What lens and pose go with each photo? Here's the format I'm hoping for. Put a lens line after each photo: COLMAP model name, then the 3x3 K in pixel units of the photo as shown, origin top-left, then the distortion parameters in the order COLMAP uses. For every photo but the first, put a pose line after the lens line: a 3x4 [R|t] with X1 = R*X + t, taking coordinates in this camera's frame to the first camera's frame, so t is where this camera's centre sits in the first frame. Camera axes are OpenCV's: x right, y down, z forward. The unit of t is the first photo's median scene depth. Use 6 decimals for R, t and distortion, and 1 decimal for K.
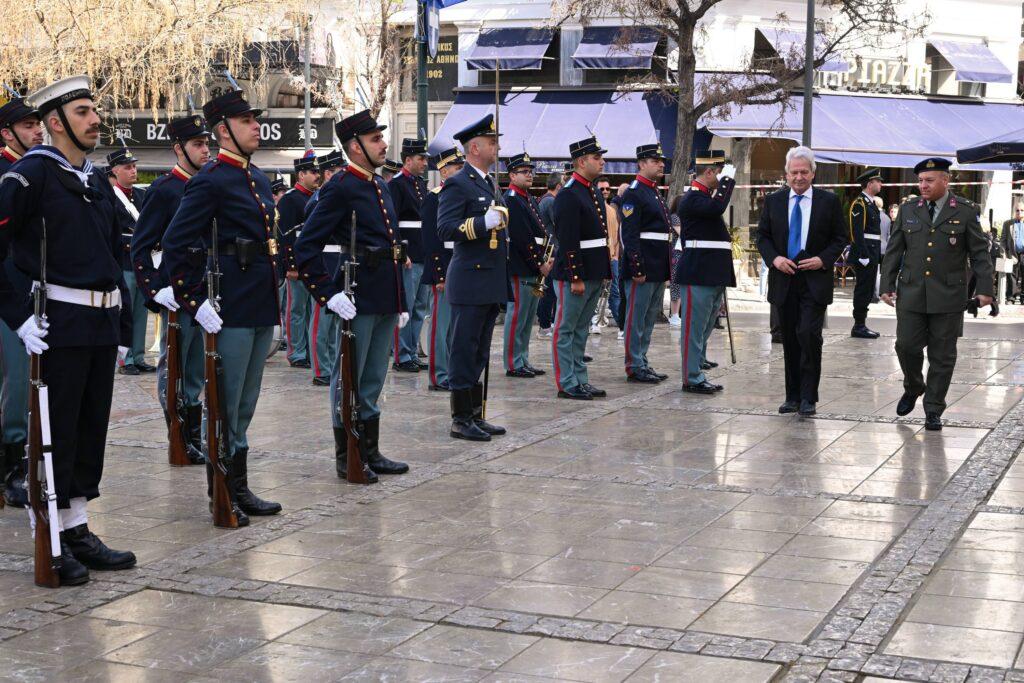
lens RADIAL K [[1561.1, 0, 512.0], [0, 1561.1, 341.5], [0, 0, 1]] dist [-0.015861, 0.048417]
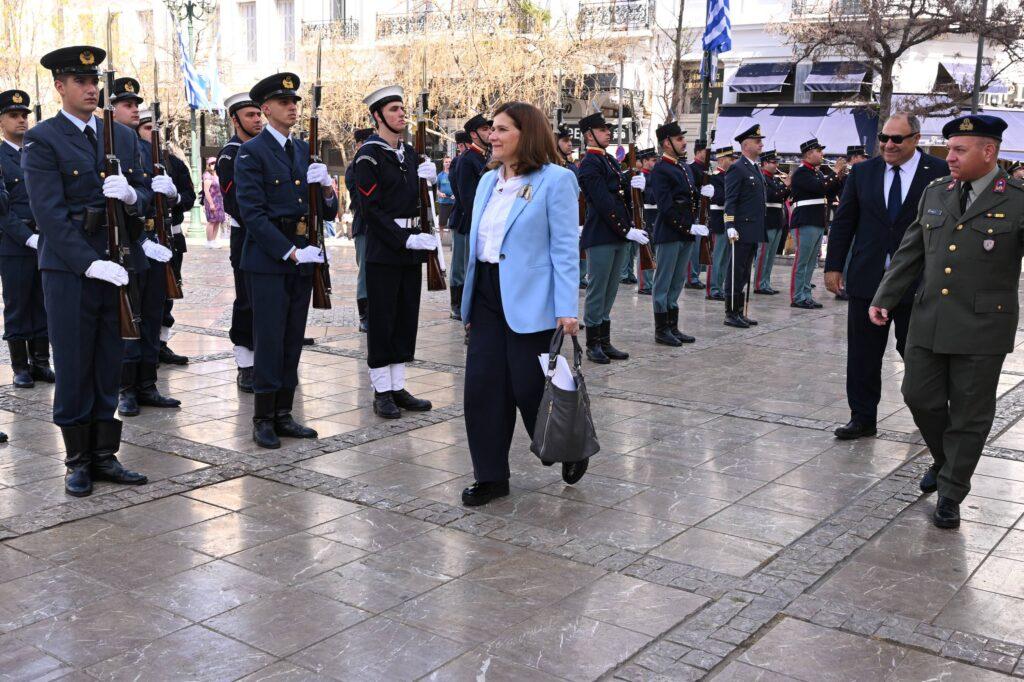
lens RADIAL K [[1065.1, 0, 510.7], [0, 1065.1, 355.9], [0, 0, 1]] dist [-0.016875, 0.024558]
pose [[0.976215, 0.051258, -0.210657, -0.007274], [-0.035986, 0.996481, 0.075705, 0.006599], [0.213796, -0.066323, 0.974624, -0.048046]]
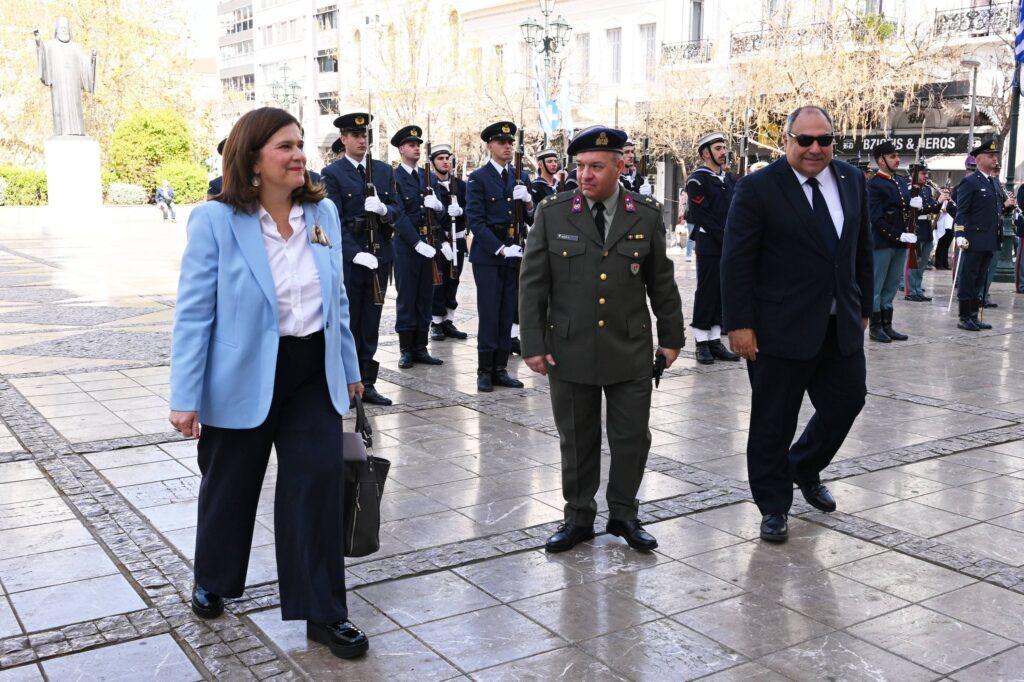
lens RADIAL K [[1065.1, 0, 510.7], [0, 1065.1, 355.9], [0, 0, 1]] dist [-0.016875, 0.024558]
pose [[0.840527, 0.088964, -0.534415, 0.067669], [-0.053817, 0.995257, 0.081037, 0.008874], [0.539090, -0.039353, 0.841328, -0.098034]]
